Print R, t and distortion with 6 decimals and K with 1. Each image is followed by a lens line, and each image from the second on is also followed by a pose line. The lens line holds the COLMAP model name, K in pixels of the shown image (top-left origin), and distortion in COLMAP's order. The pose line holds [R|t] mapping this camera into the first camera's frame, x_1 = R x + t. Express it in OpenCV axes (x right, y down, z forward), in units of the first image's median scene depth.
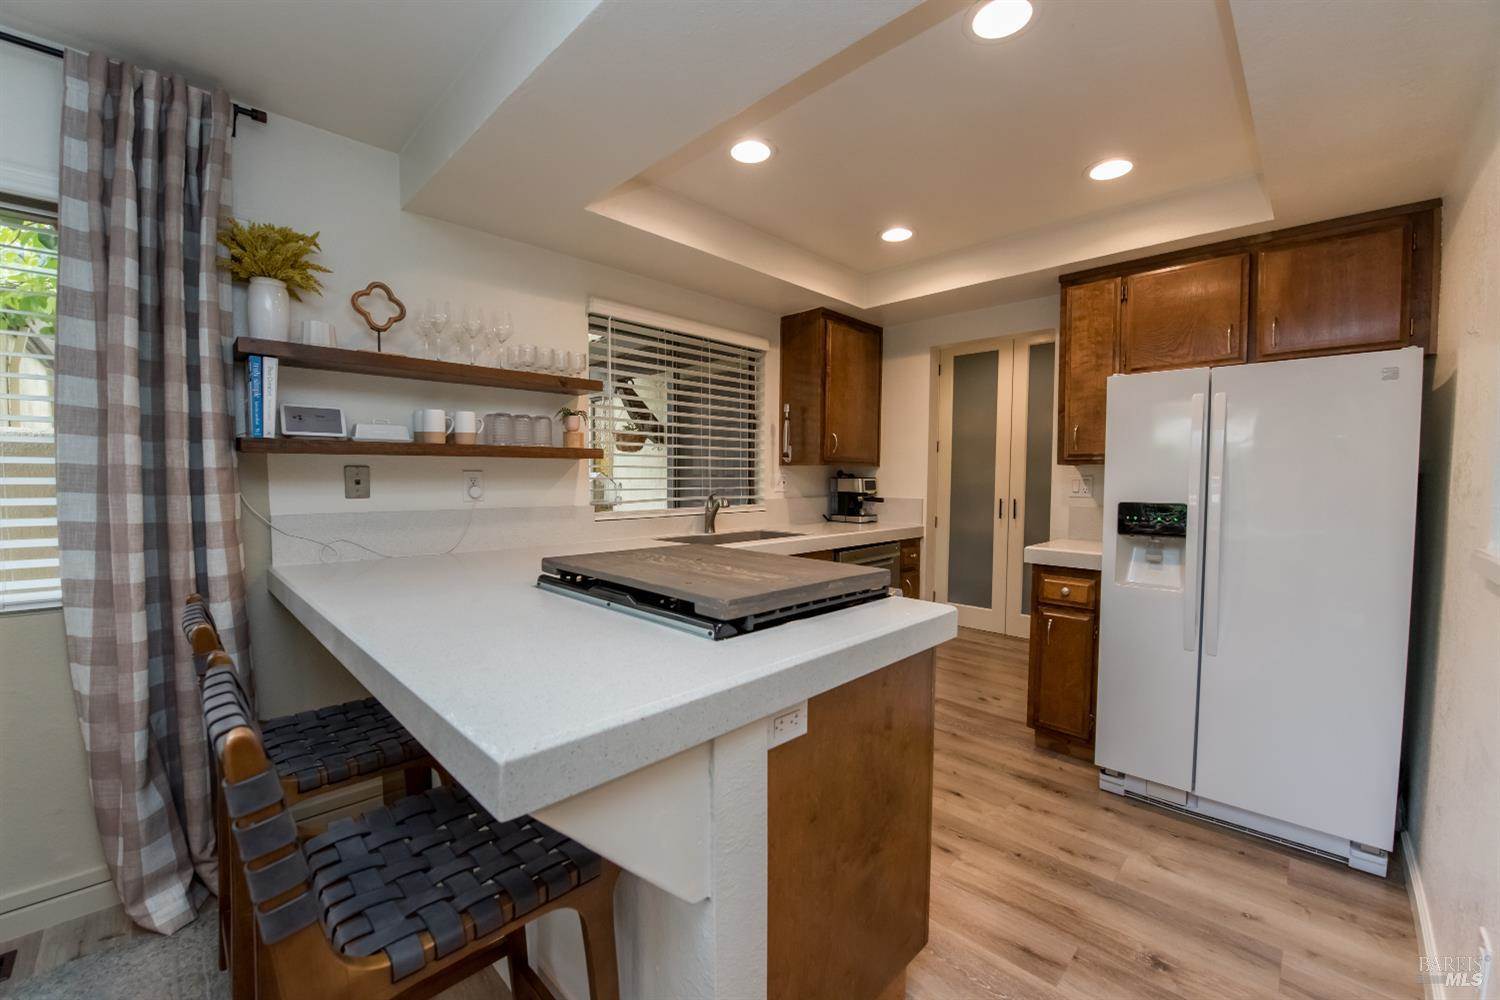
lens RADIAL K [[591.6, 0, 750.0], [0, 591.6, 500.0], [0, 0, 1]] dist [-0.022796, 0.000125]
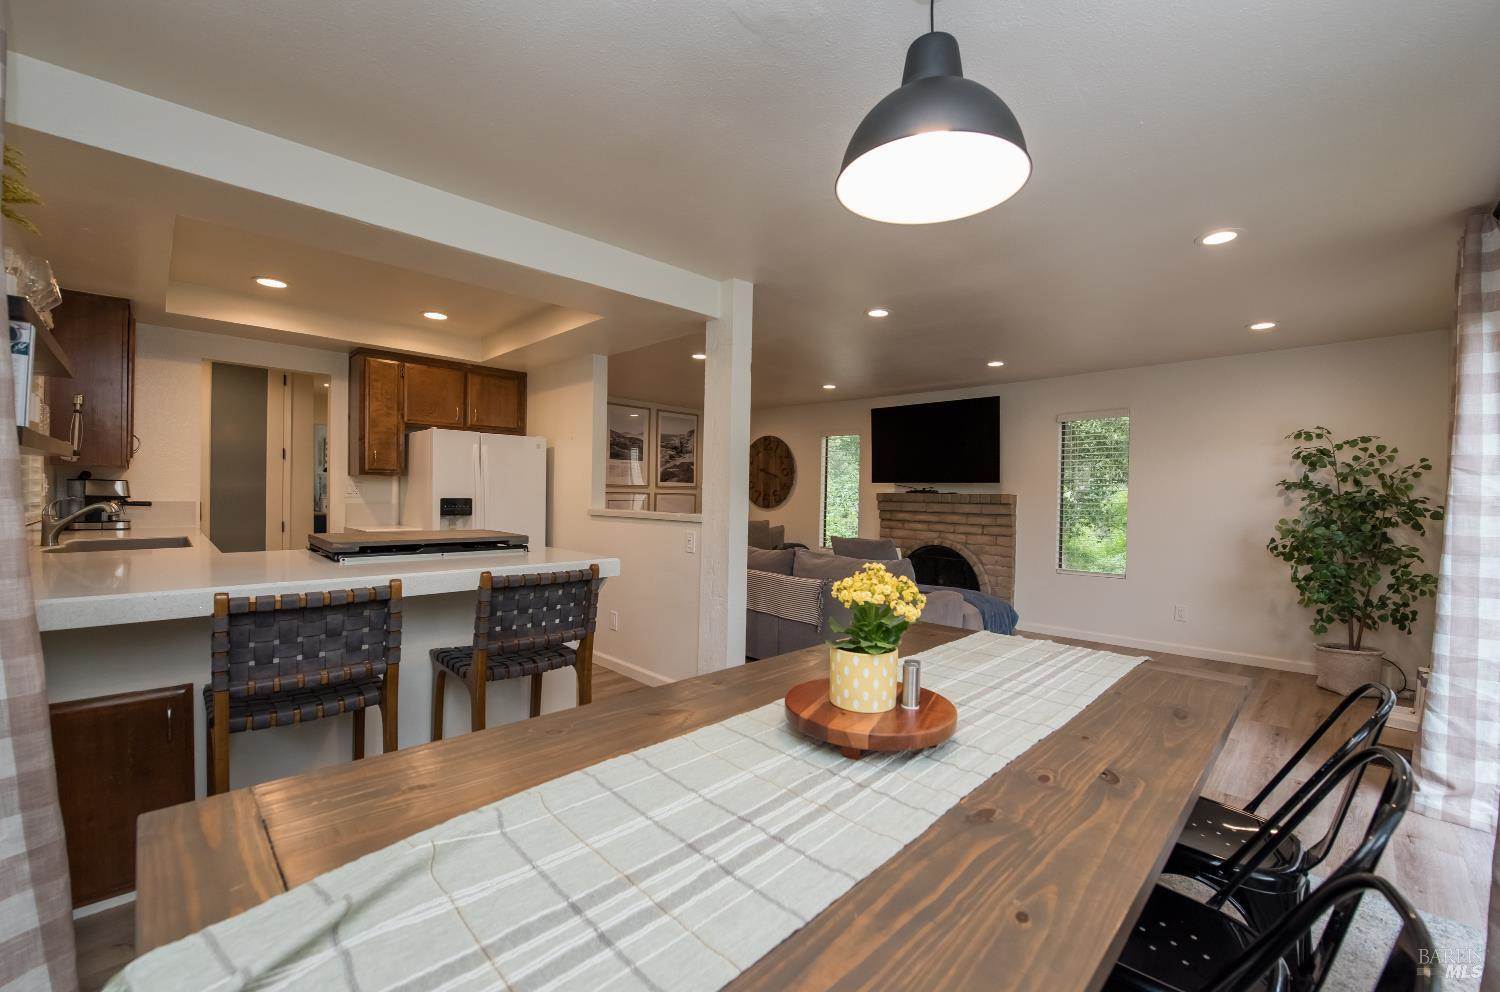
lens RADIAL K [[604.2, 0, 752.6], [0, 604.2, 503.7], [0, 0, 1]] dist [-0.001587, -0.000073]
pose [[0.005949, -0.022310, 0.999733, -1.044817], [0.021269, 0.999528, 0.022179, -0.000586], [-0.999756, 0.021132, 0.006421, 0.013971]]
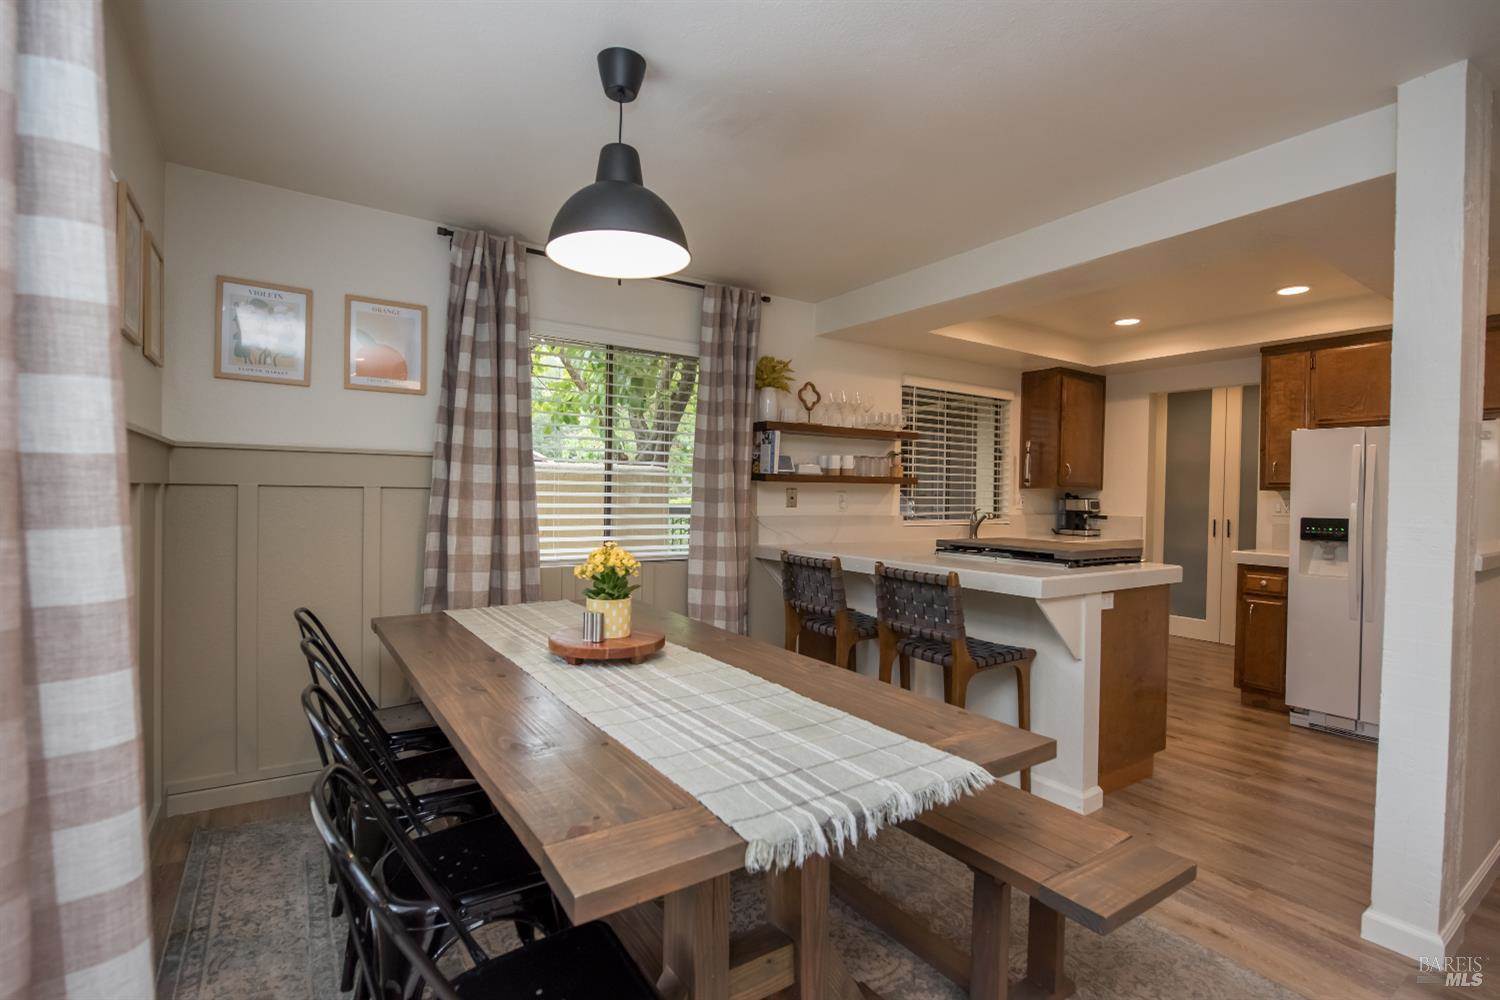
lens RADIAL K [[697.6, 0, 750.0], [0, 697.6, 500.0], [0, 0, 1]] dist [-0.009675, -0.000683]
pose [[0.980422, 0.011328, -0.196581, -0.302882], [-0.017836, 0.999349, -0.031366, 0.031853], [0.196098, 0.034258, 0.979986, -0.779983]]
